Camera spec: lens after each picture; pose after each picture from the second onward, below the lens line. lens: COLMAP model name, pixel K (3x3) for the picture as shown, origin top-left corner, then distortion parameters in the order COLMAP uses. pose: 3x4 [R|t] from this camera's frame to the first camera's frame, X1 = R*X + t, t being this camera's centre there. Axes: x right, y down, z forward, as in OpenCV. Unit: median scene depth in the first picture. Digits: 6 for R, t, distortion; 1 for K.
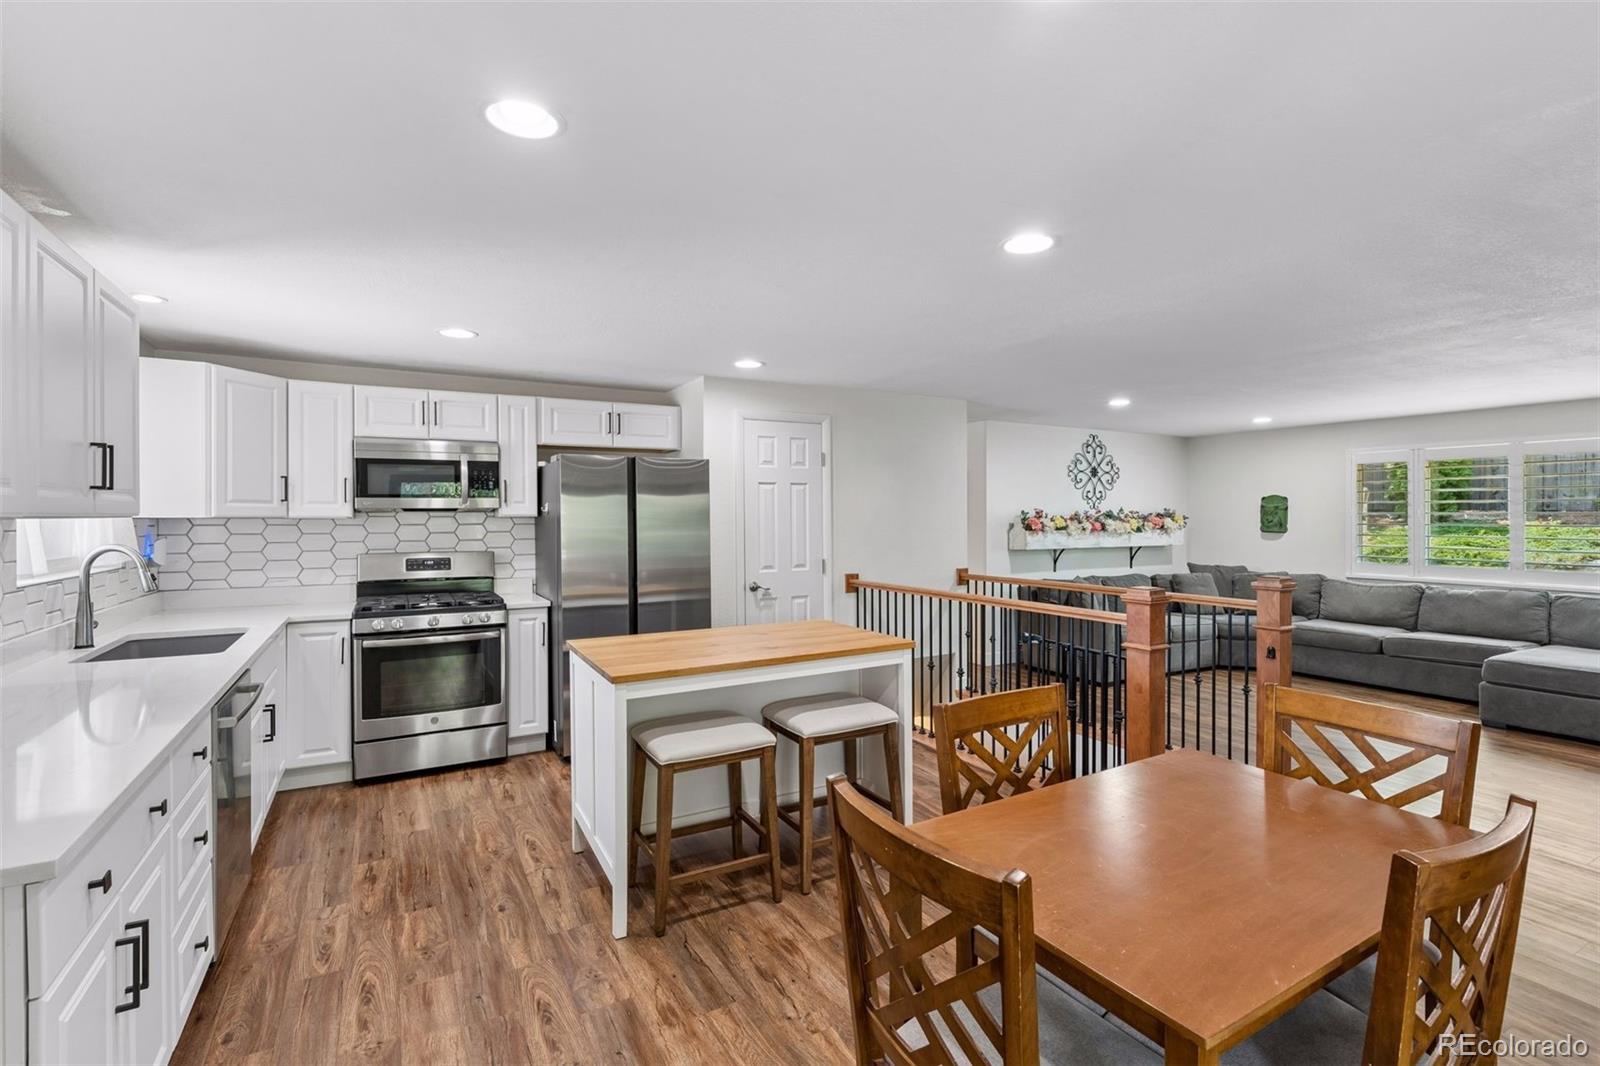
lens RADIAL K [[743.4, 0, 807.0], [0, 743.4, 518.6], [0, 0, 1]] dist [0.003406, 0.001795]
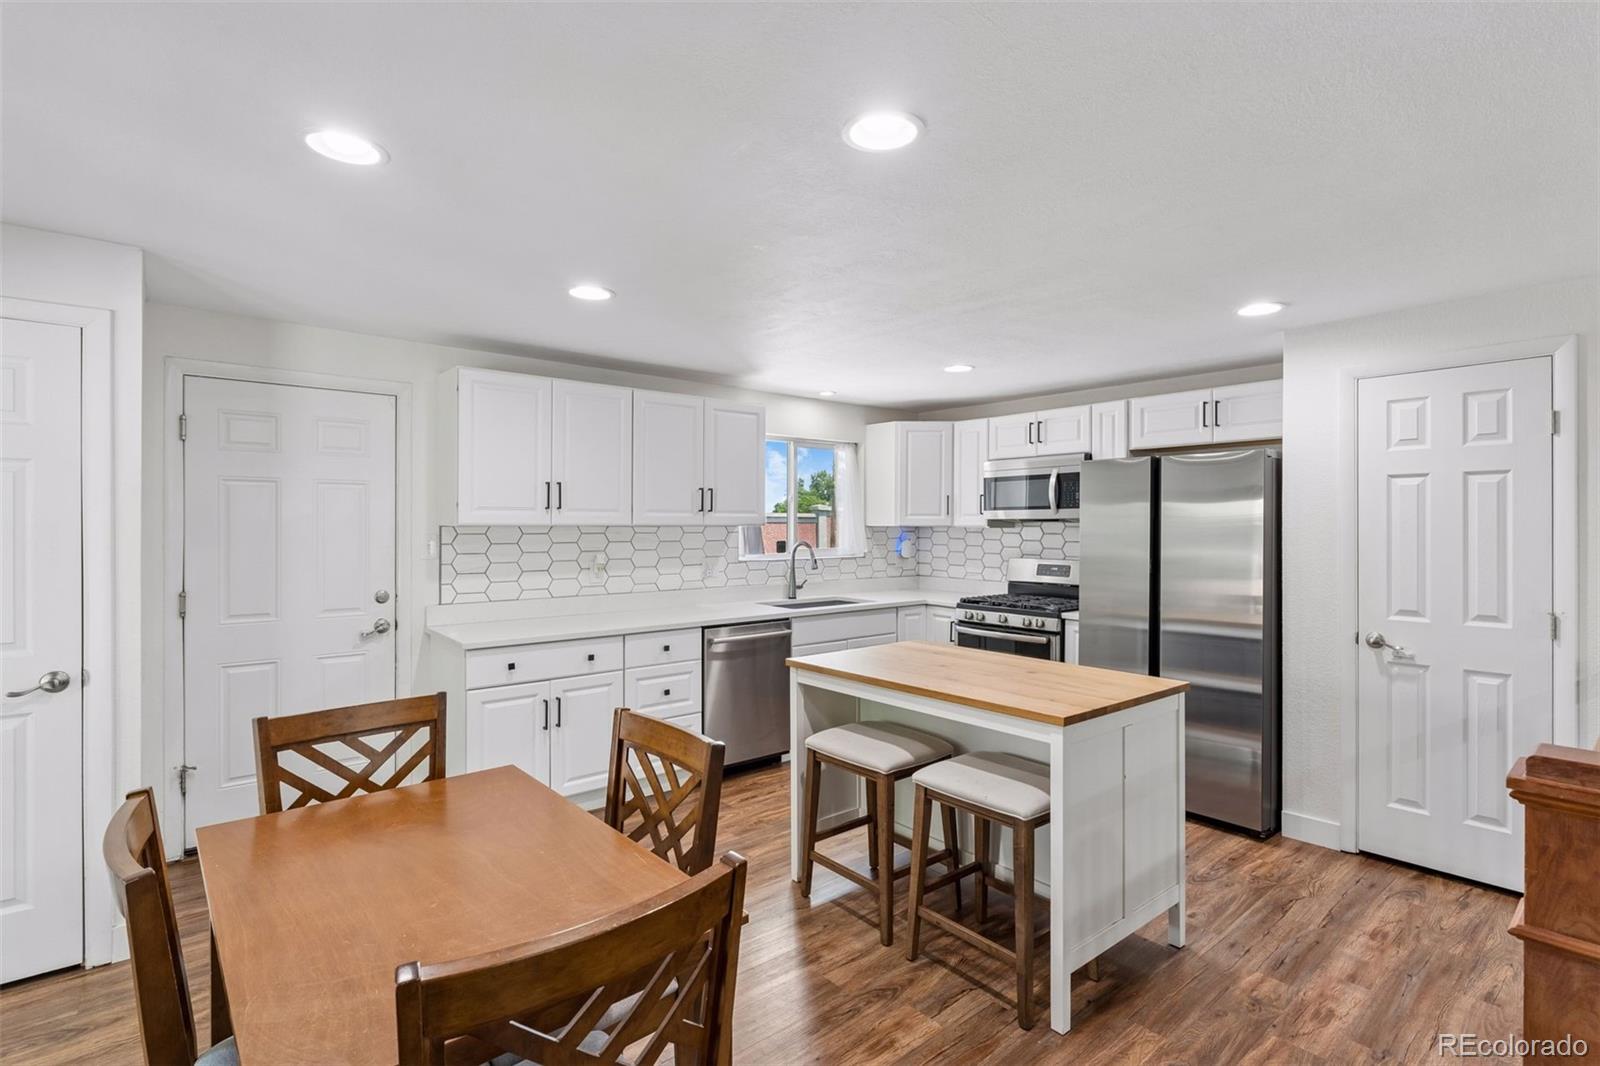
lens RADIAL K [[769.8, 0, 801.1], [0, 769.8, 531.7], [0, 0, 1]] dist [-0.008822, 0.000650]
pose [[0.171217, 0.013036, -0.985147, 0.586644], [-0.007265, 0.999902, 0.011968, -0.006378], [0.985207, 0.005108, 0.171294, 0.488090]]
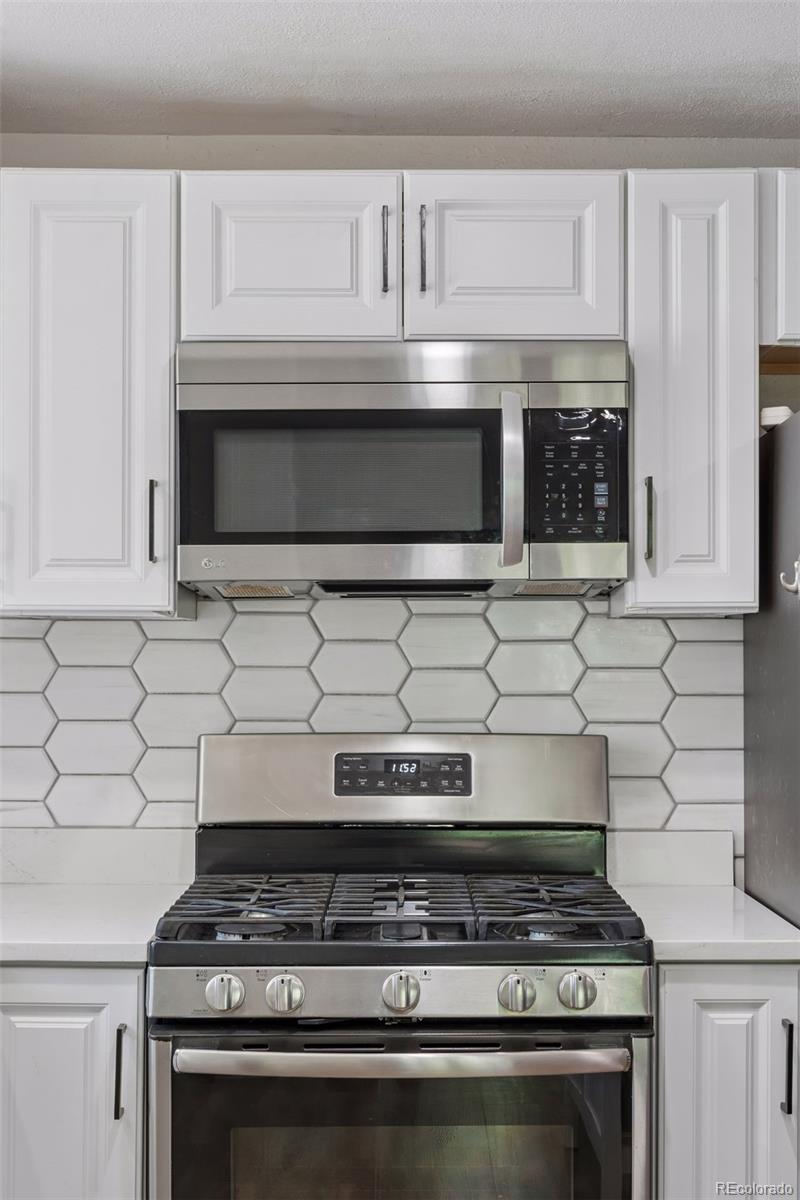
lens RADIAL K [[1810.7, 0, 403.4], [0, 1810.7, 631.2], [0, 0, 1]] dist [0.063336, 0.000000]
pose [[0.872321, 0.002411, -0.488927, -0.174218], [-0.006658, 0.999954, -0.006947, 0.010762], [0.488888, 0.009315, 0.872297, 0.412528]]
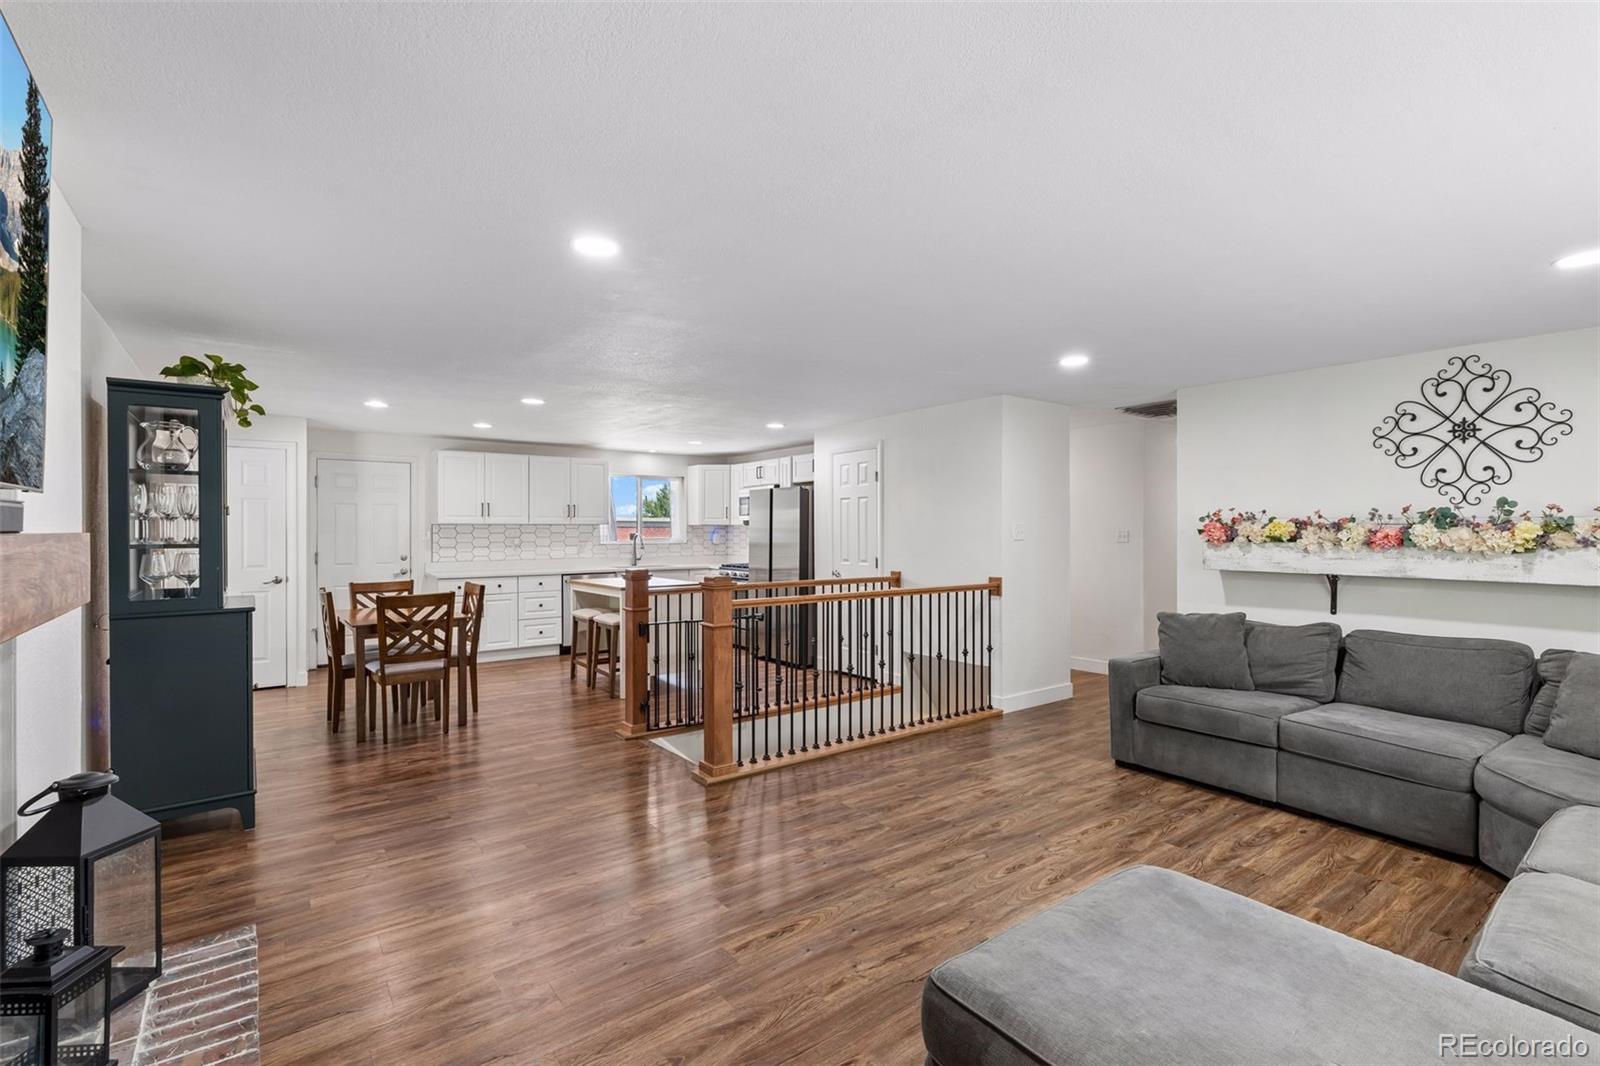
lens RADIAL K [[743.4, 0, 797.7], [0, 743.4, 527.8], [0, 0, 1]] dist [0.003406, 0.001795]
pose [[0.107691, -0.000446, -0.994184, 1.569845], [-0.002482, 0.999997, -0.000717, 0.008636], [0.994181, 0.002544, 0.107689, 0.935452]]
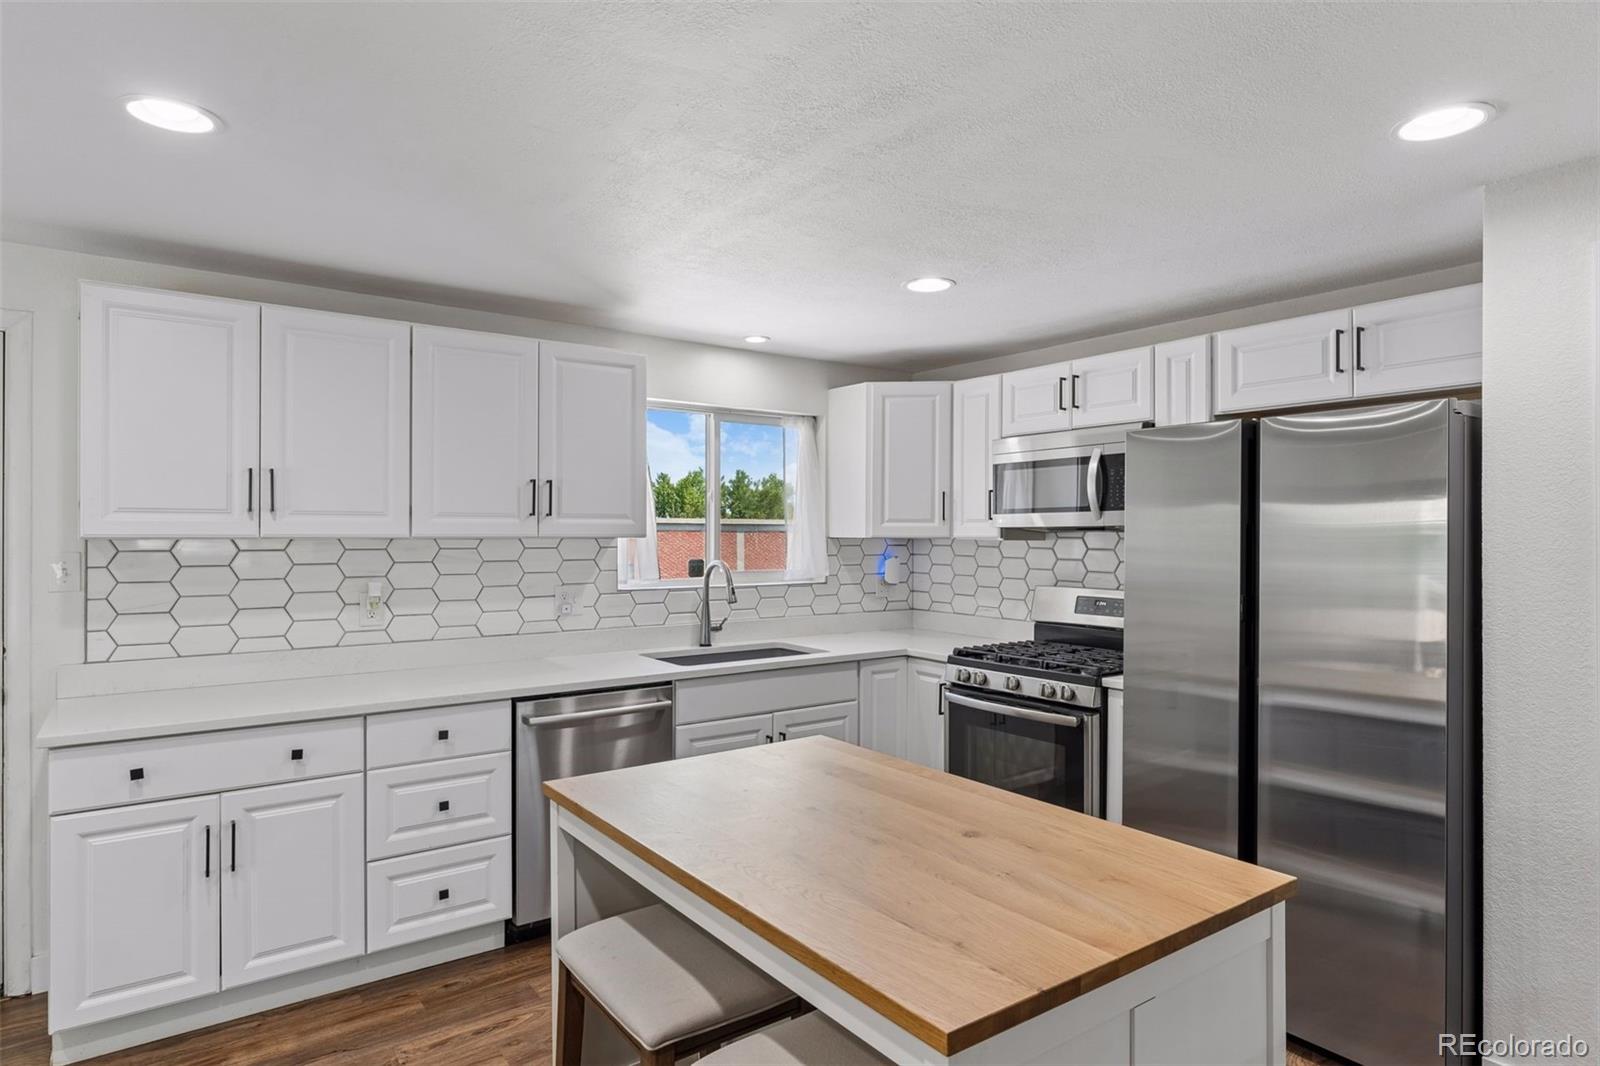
lens RADIAL K [[907.1, 0, 800.2], [0, 907.1, 533.6], [0, 0, 1]] dist [-0.002143, 0.002405]
pose [[0.109507, 0.003489, -0.993980, 0.342010], [-0.006677, 0.999974, 0.002774, -0.008403], [0.993964, 0.006333, 0.109527, 0.685891]]
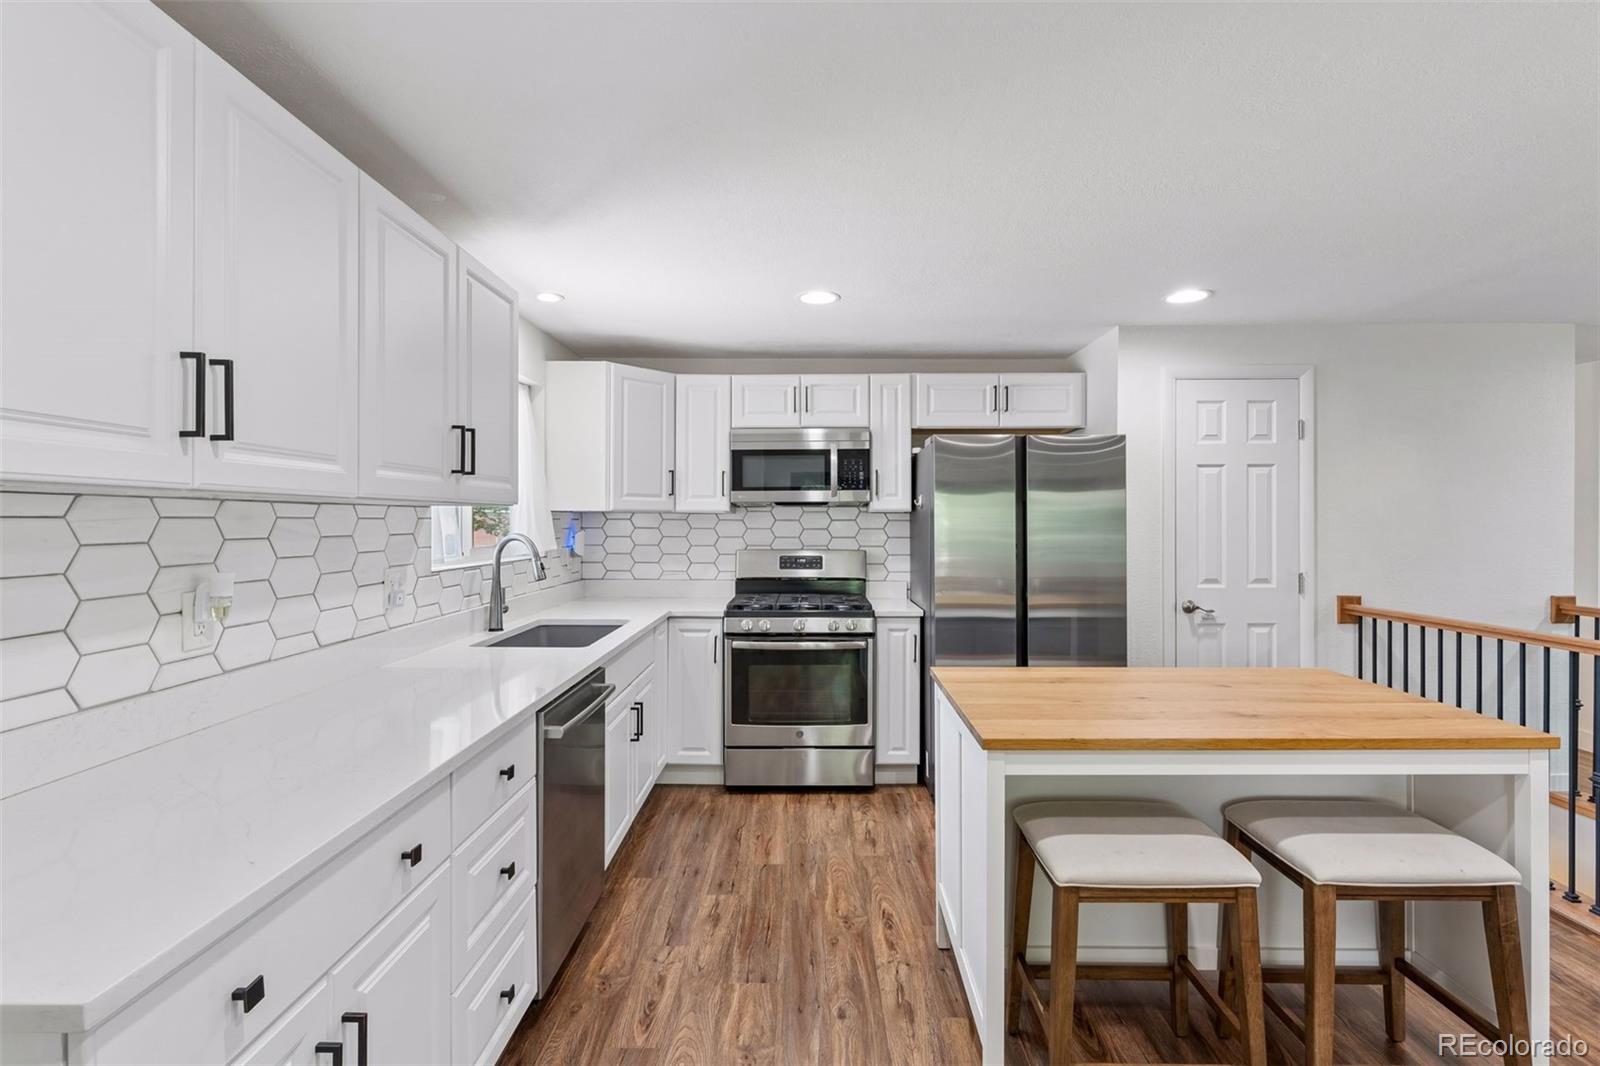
lens RADIAL K [[743.4, 0, 806.4], [0, 743.4, 529.3], [0, 0, 1]] dist [0.003406, 0.001795]
pose [[0.868434, 0.009009, -0.495723, -0.043117], [-0.004751, 0.999940, 0.009849, 0.011515], [0.495782, -0.006198, 0.868425, 0.209527]]
